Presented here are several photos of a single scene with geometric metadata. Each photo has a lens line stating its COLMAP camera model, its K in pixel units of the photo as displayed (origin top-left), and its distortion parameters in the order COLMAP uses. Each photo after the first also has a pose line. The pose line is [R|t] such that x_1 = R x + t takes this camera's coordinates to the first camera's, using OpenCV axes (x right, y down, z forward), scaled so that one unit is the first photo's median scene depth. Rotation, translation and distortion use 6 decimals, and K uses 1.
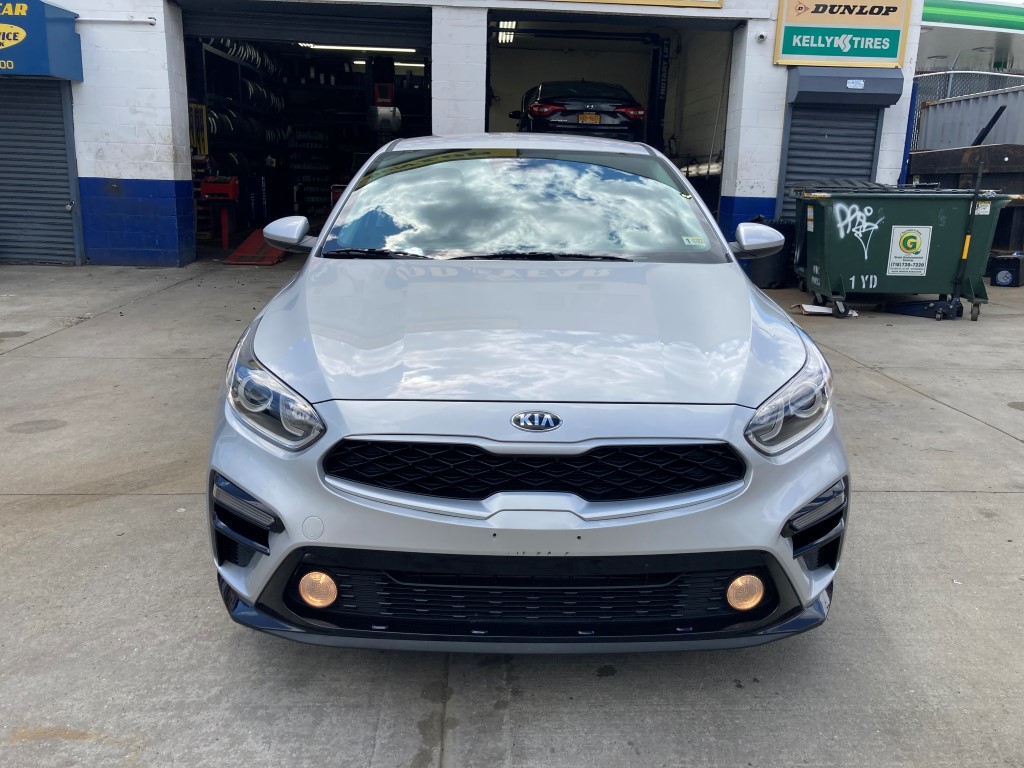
lens RADIAL K [[837.6, 0, 511.8], [0, 837.6, 375.5], [0, 0, 1]] dist [0.011116, 0.000129]
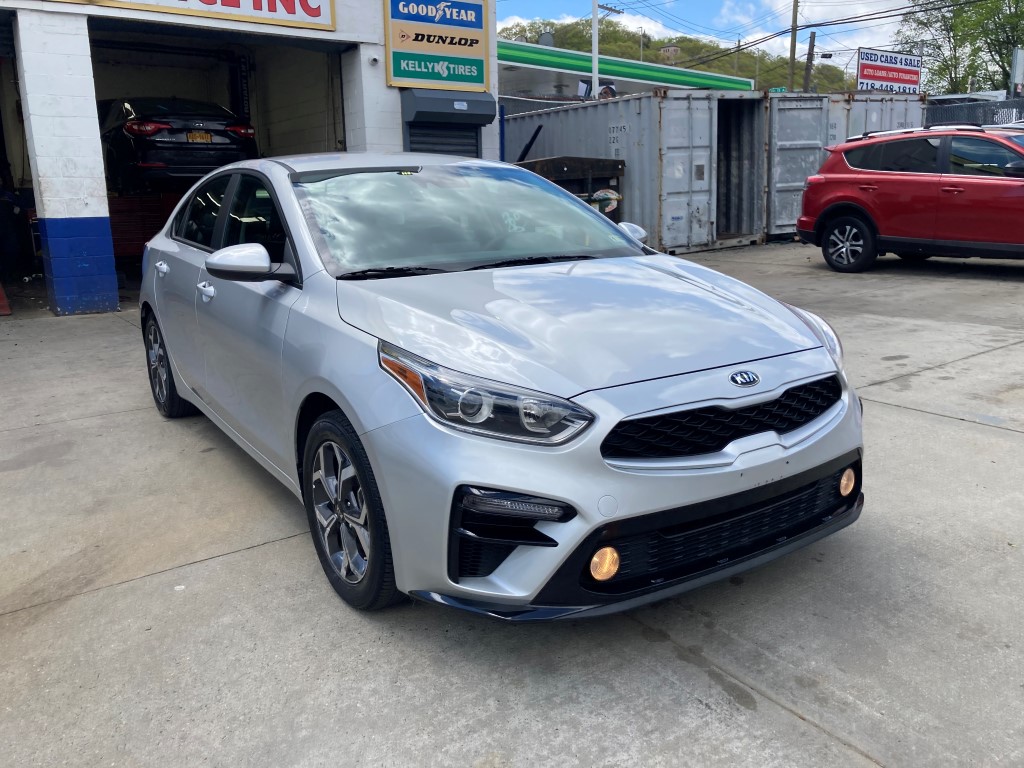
lens RADIAL K [[837.6, 0, 512.2], [0, 837.6, 376.5], [0, 0, 1]] dist [0.011116, 0.000129]
pose [[0.841032, -0.155688, 0.518099, -0.432157], [0.165051, 0.985878, 0.028328, -0.019451], [-0.515193, 0.061688, 0.854851, 0.053990]]
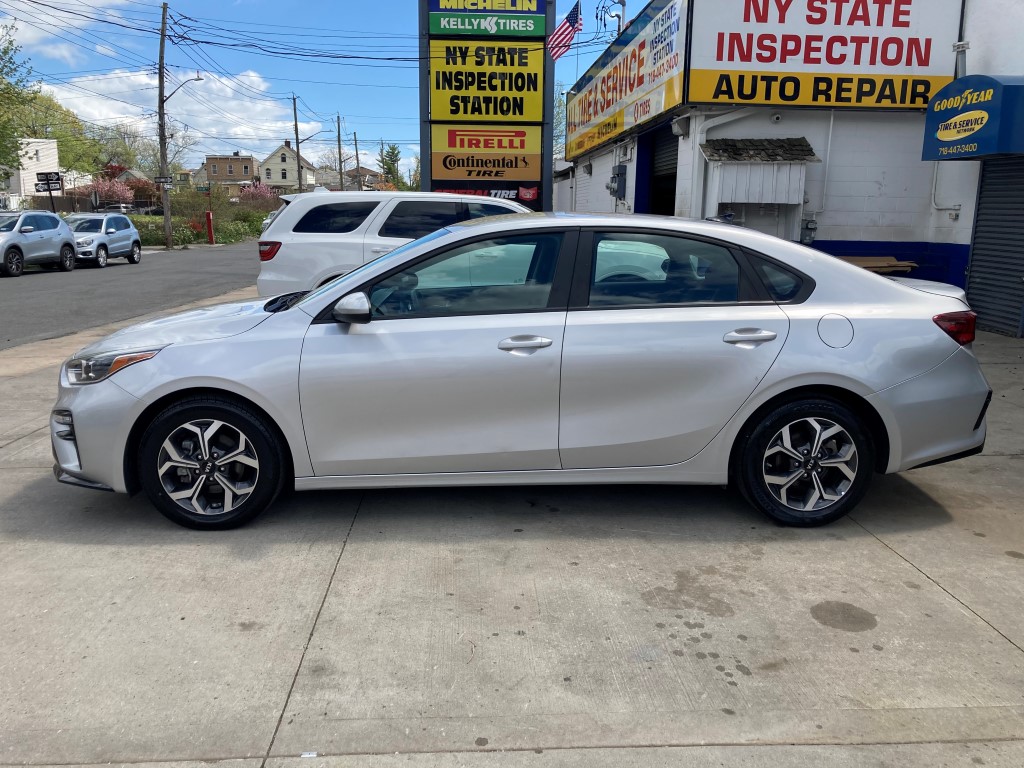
lens RADIAL K [[837.6, 0, 513.6], [0, 837.6, 388.6], [0, 0, 1]] dist [0.011116, 0.000129]
pose [[0.027260, 0.179381, -0.983402, 1.183310], [-0.243640, 0.955292, 0.167499, -0.248313], [0.969483, 0.235030, 0.069745, 0.968336]]
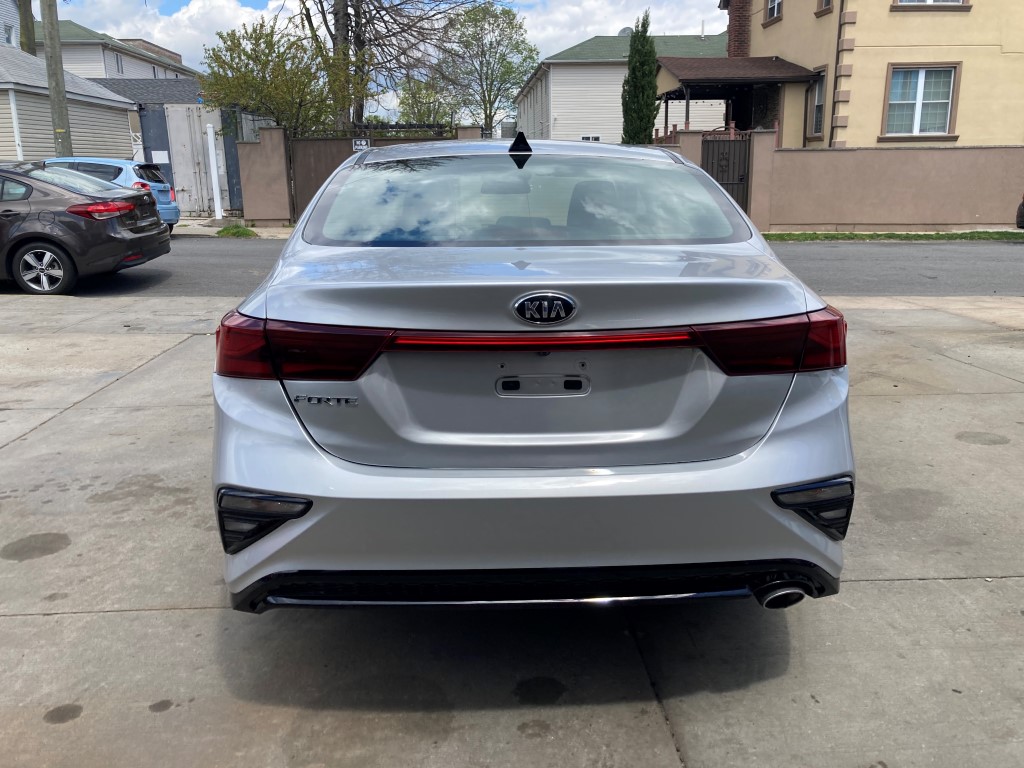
lens RADIAL K [[837.6, 0, 521.9], [0, 837.6, 381.2], [0, 0, 1]] dist [0.011116, 0.000129]
pose [[-0.999456, -0.003063, -0.032824, 0.026102], [-0.017799, 0.888212, 0.459089, -0.497511], [0.027749, 0.459423, -0.887784, 2.016881]]
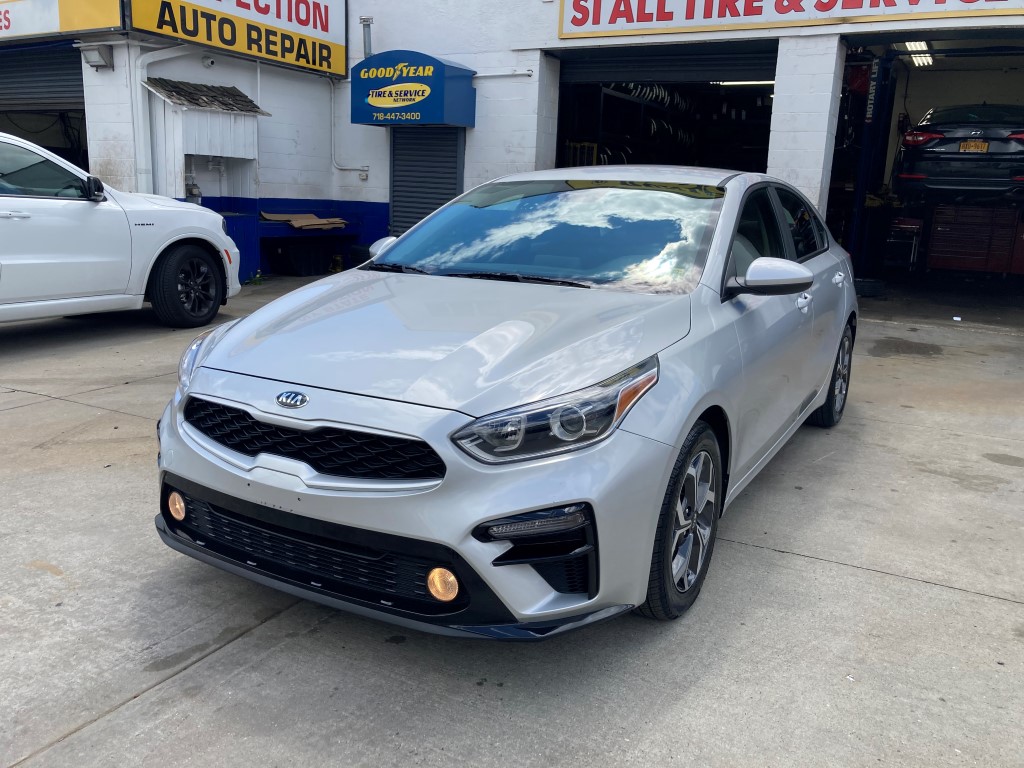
lens RADIAL K [[837.6, 0, 514.0], [0, 837.6, 387.3], [0, 0, 1]] dist [0.011116, 0.000129]
pose [[0.859207, 0.119887, -0.497383, 0.436577], [-0.132435, 0.991140, 0.010125, -0.008699], [0.494190, 0.057172, 0.867472, 0.046757]]
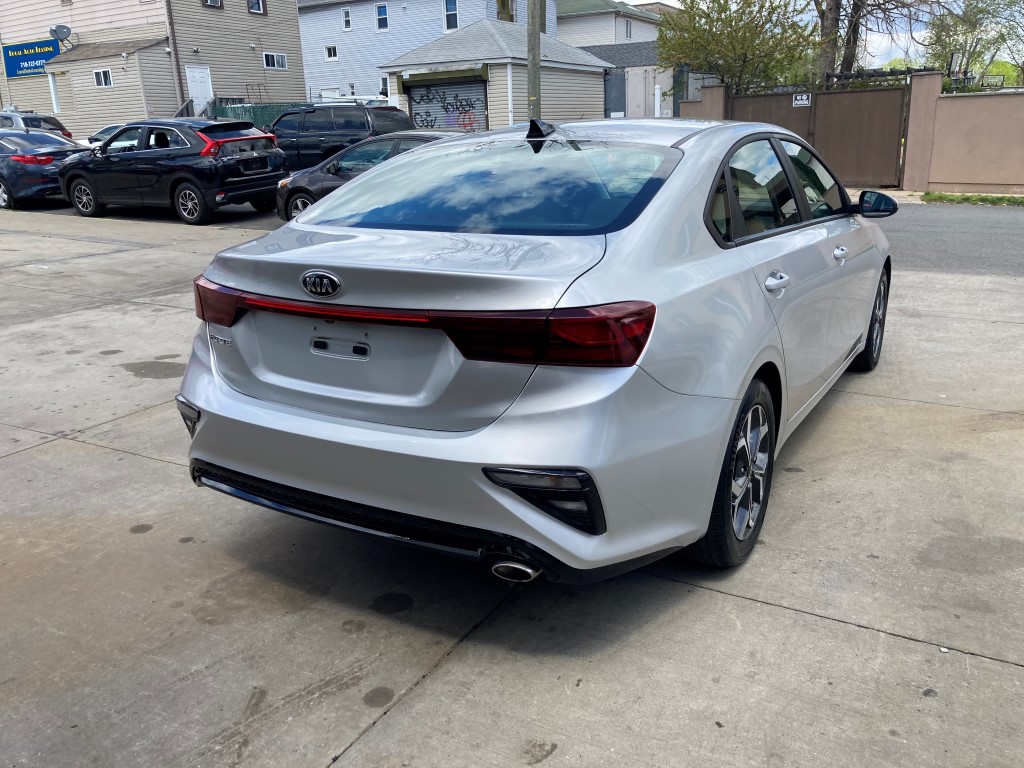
lens RADIAL K [[837.6, 0, 523.5], [0, 837.6, 383.6], [0, 0, 1]] dist [0.011116, 0.000129]
pose [[-0.857455, -0.142718, 0.494371, -0.401740], [0.129530, 0.869959, 0.475807, -0.515681], [-0.497989, 0.472019, -0.727465, 1.967194]]
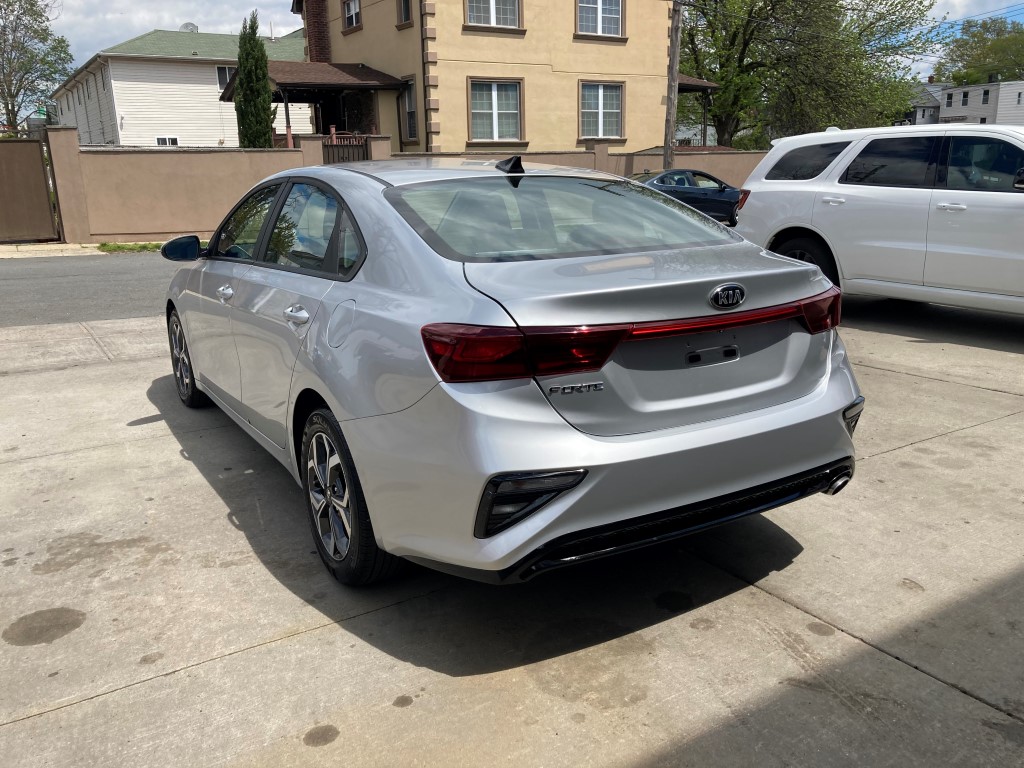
lens RADIAL K [[837.6, 0, 519.9], [0, 837.6, 381.0], [0, 0, 1]] dist [0.011116, 0.000129]
pose [[-0.859679, 0.122409, -0.495952, 0.438521], [-0.117008, 0.897869, 0.424429, -0.510354], [0.497253, 0.422903, -0.757557, 2.008700]]
